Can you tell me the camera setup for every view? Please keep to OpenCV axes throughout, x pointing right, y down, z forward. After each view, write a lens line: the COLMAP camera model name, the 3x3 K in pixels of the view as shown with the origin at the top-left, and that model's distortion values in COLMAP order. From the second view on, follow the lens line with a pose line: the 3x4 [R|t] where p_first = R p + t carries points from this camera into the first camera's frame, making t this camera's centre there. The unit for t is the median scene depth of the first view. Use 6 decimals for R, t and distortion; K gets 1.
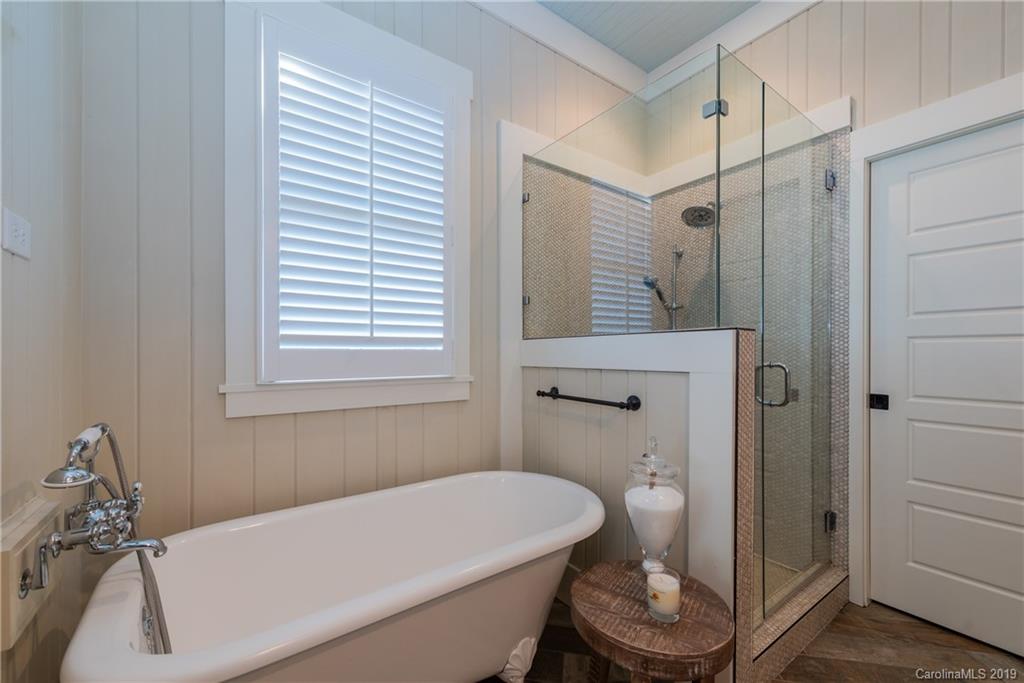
lens RADIAL K [[411.4, 0, 501.5], [0, 411.4, 354.7], [0, 0, 1]] dist [0.006441, -0.001082]
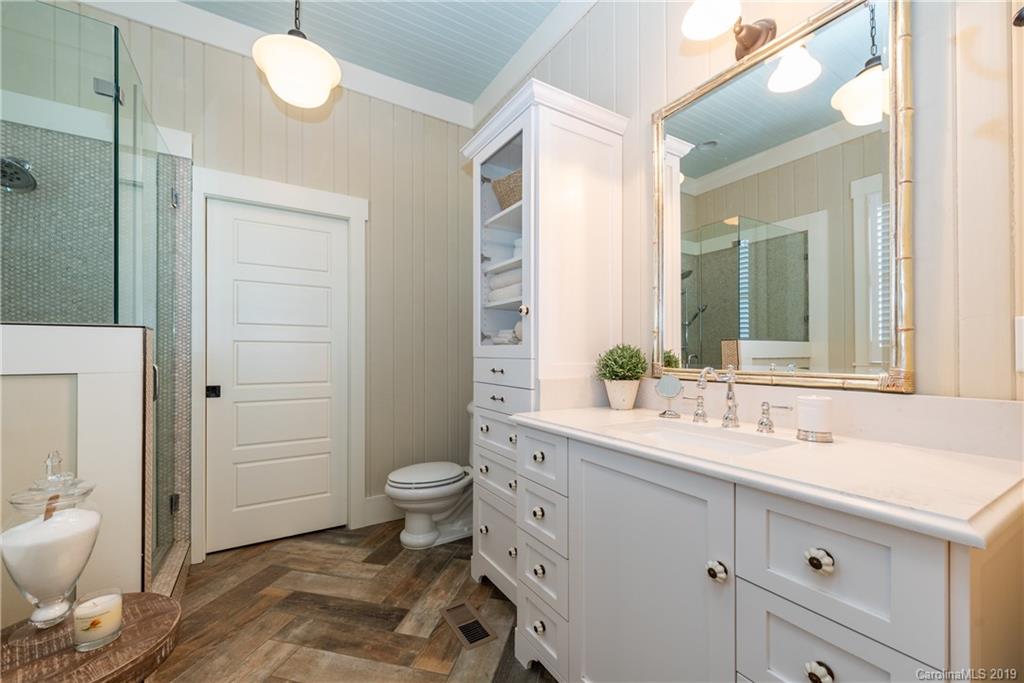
lens RADIAL K [[411.4, 0, 506.7], [0, 411.4, 349.6], [0, 0, 1]] dist [0.006441, -0.001082]
pose [[0.062725, 0.013103, 0.997945, -0.297007], [0.003103, 0.999906, -0.013323, 0.006433], [-0.998026, 0.003932, 0.062678, 0.034954]]
